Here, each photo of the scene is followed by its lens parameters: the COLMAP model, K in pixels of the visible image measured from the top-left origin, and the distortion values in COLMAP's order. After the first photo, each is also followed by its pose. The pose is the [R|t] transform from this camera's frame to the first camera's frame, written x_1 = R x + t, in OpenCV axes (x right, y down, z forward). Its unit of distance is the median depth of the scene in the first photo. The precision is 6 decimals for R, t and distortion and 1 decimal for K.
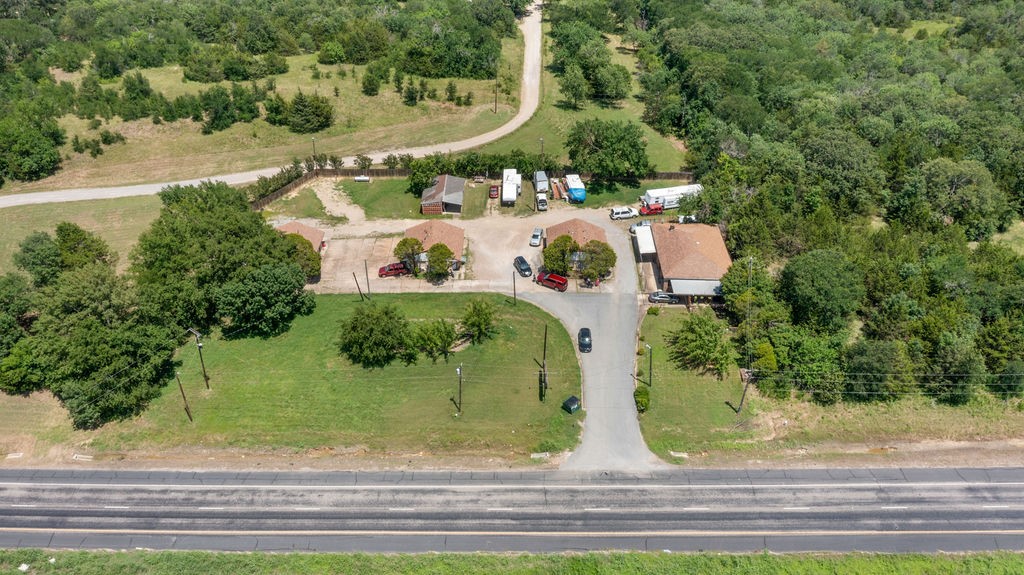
lens RADIAL K [[810.3, 0, 510.1], [0, 810.3, 288.6], [0, 0, 1]] dist [-0.016058, -0.012850]
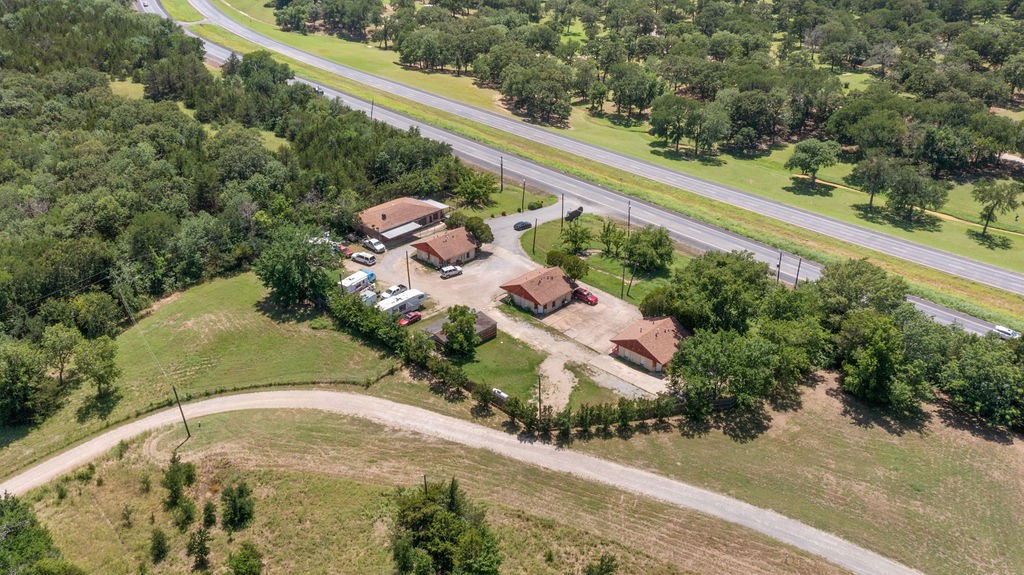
lens RADIAL K [[810.3, 0, 510.9], [0, 810.3, 286.7], [0, 0, 1]] dist [-0.016058, -0.012850]
pose [[-0.725029, -0.326379, 0.606474, -0.709714], [0.402645, 0.513546, 0.757725, -0.868377], [-0.558758, 0.793566, -0.240921, 1.289083]]
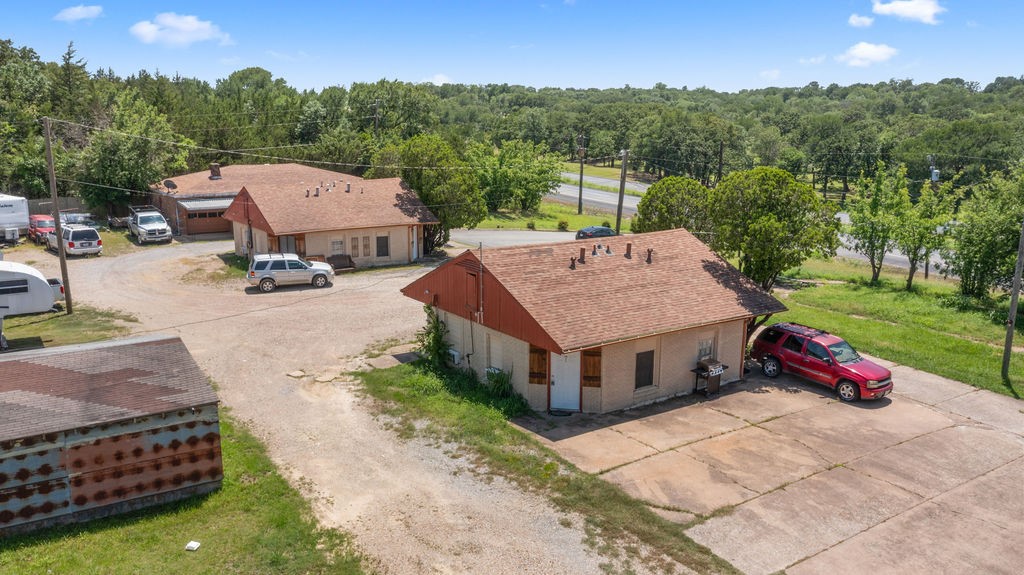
lens RADIAL K [[810.3, 0, 515.1], [0, 810.3, 287.3], [0, 0, 1]] dist [-0.016058, -0.012850]
pose [[-0.570352, -0.177078, 0.802086, -0.259399], [0.473337, 0.727198, 0.497127, -0.173694], [-0.671305, 0.663194, -0.330942, 1.096435]]
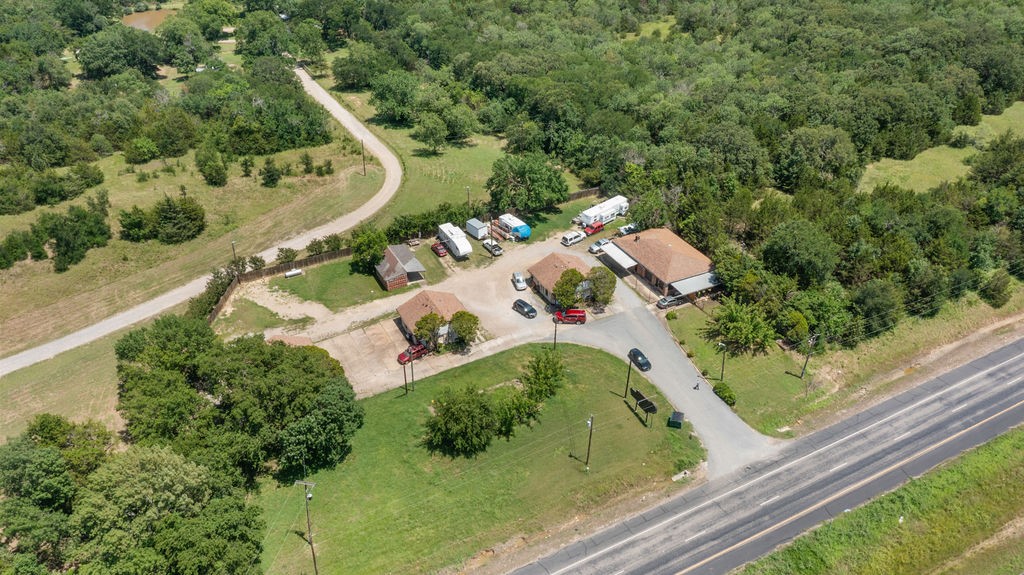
lens RADIAL K [[810.3, 0, 510.8], [0, 810.3, 288.5], [0, 0, 1]] dist [-0.016058, -0.012850]
pose [[0.880796, -0.263843, 0.393173, -0.387276], [0.280639, 0.959691, 0.015316, -0.076243], [-0.381366, 0.096849, 0.919337, 0.094894]]
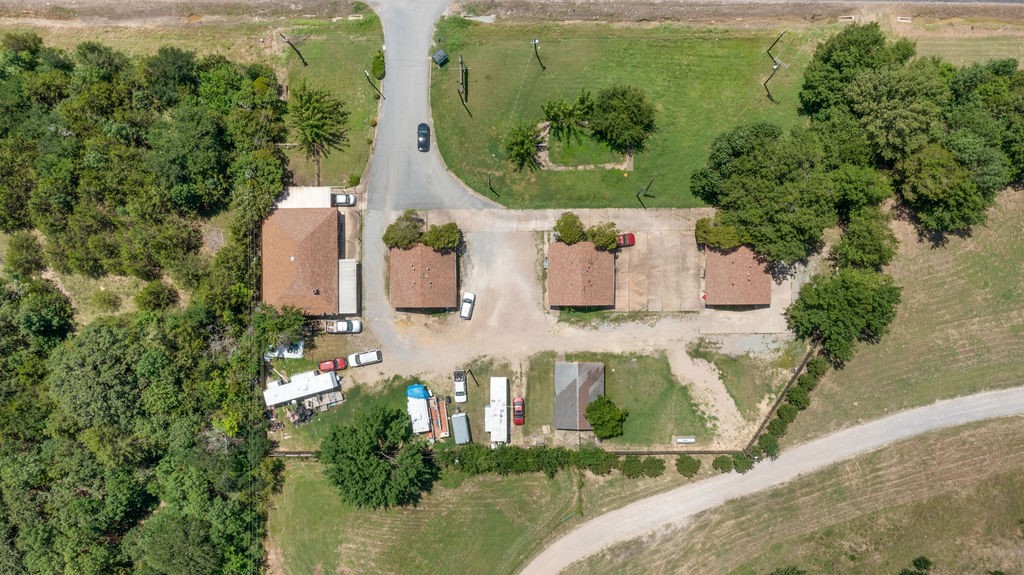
lens RADIAL K [[810.3, 0, 510.6], [0, 810.3, 288.3], [0, 0, 1]] dist [-0.016058, -0.012850]
pose [[-0.999735, 0.016600, 0.015959, -0.031099], [0.002967, -0.594394, 0.804168, -0.808235], [0.022835, 0.804003, 0.594187, 0.475826]]
